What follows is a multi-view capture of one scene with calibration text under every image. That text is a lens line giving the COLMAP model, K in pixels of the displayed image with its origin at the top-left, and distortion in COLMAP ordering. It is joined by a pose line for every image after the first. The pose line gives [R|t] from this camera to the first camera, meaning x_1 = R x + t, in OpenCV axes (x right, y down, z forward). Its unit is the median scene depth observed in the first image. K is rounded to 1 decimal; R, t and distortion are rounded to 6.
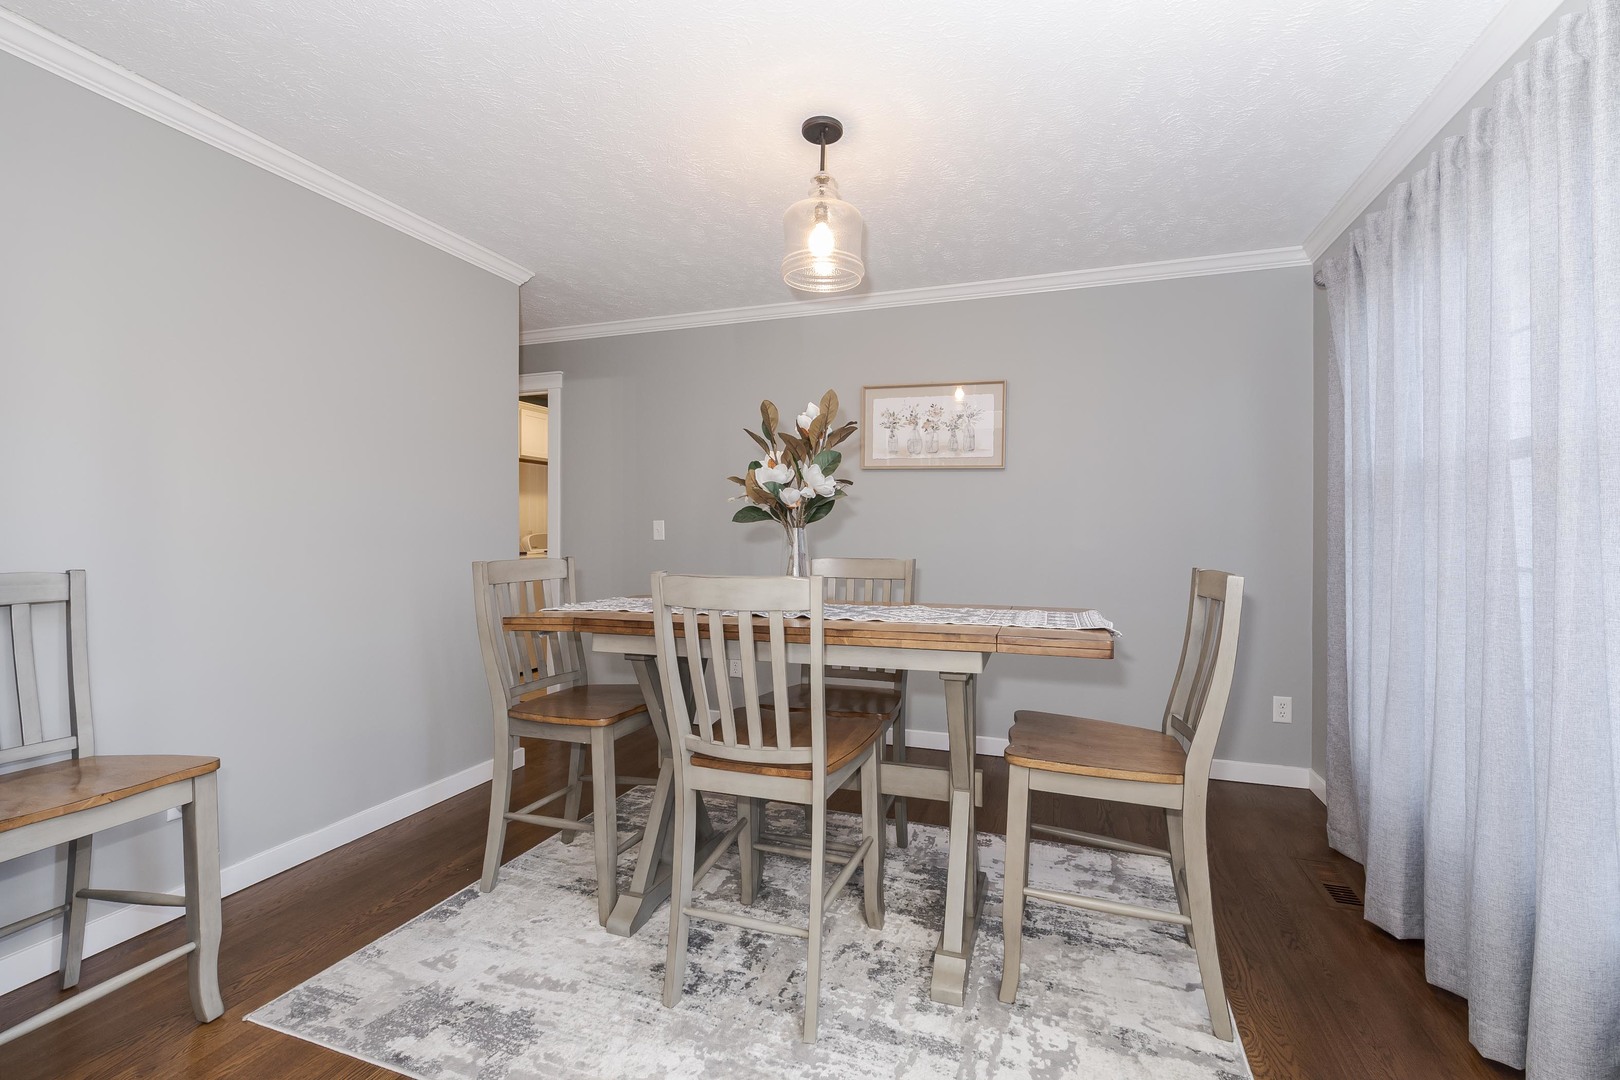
lens RADIAL K [[695.3, 0, 835.5], [0, 695.3, 531.0], [0, 0, 1]] dist [0.000899, -0.000117]
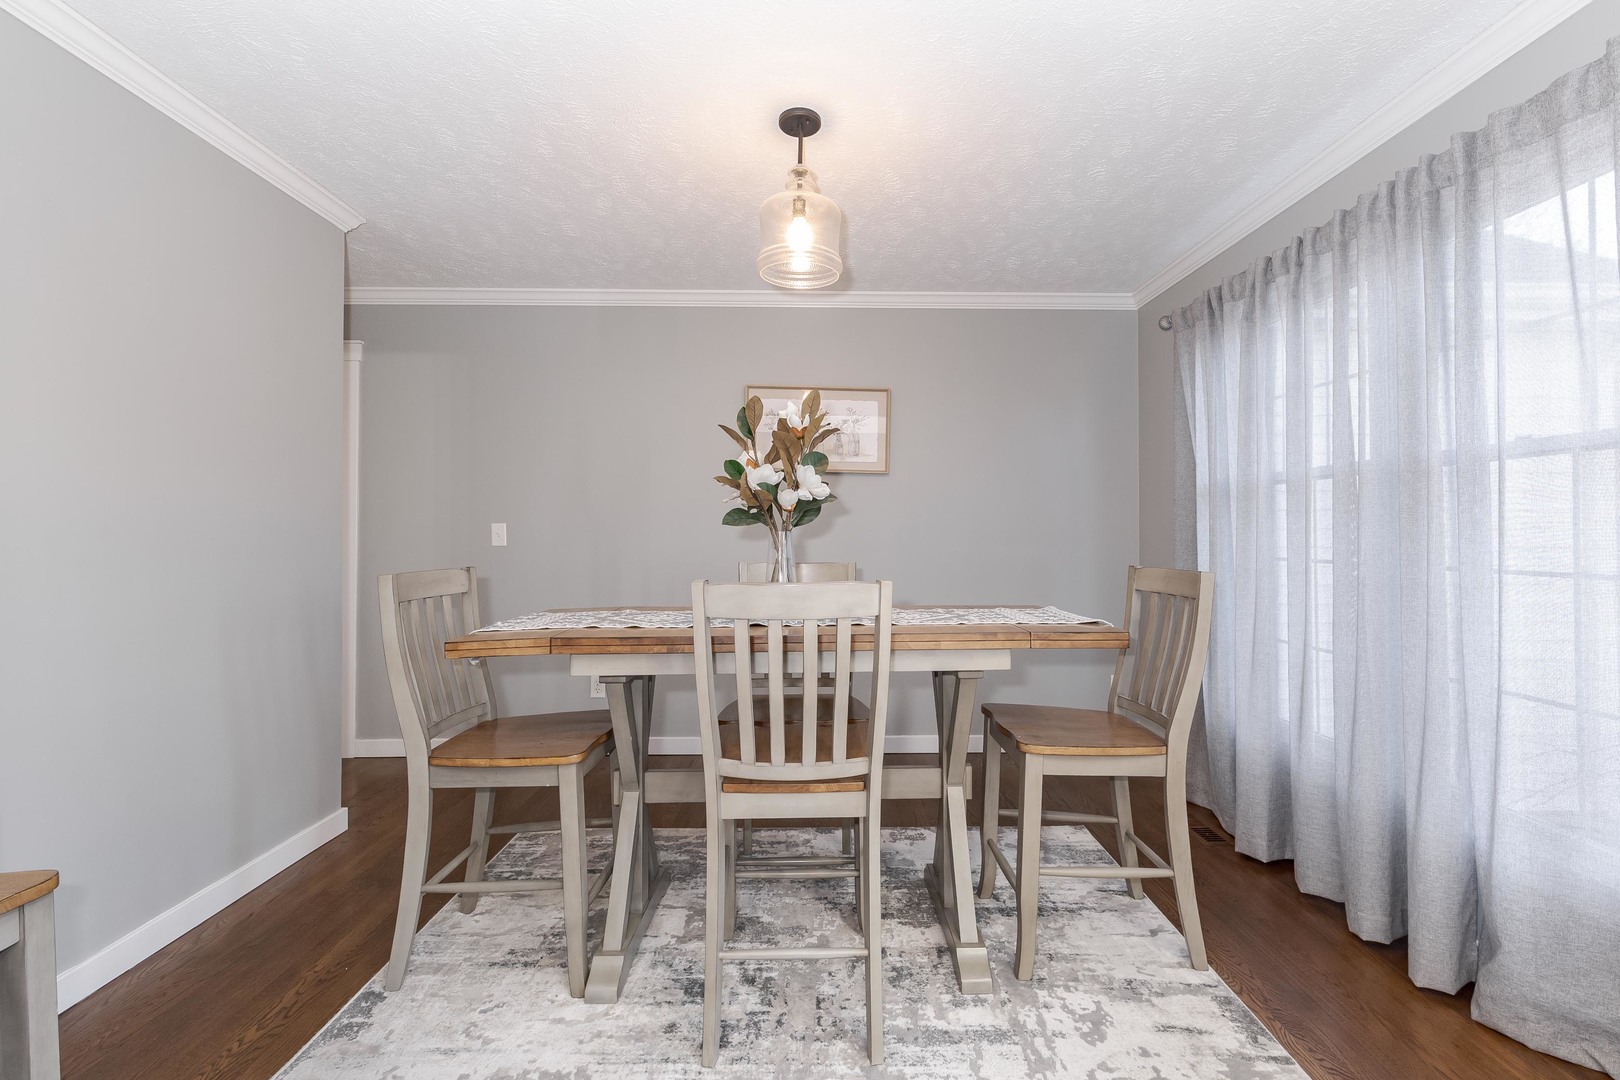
lens RADIAL K [[706.5, 0, 835.9], [0, 706.5, 525.1], [0, 0, 1]] dist [0.002200, 0.000554]
pose [[0.940468, 0.001186, 0.339881, -0.341608], [0.003218, 0.999918, -0.012394, -0.001180], [-0.339868, 0.012750, 0.940387, 0.068055]]
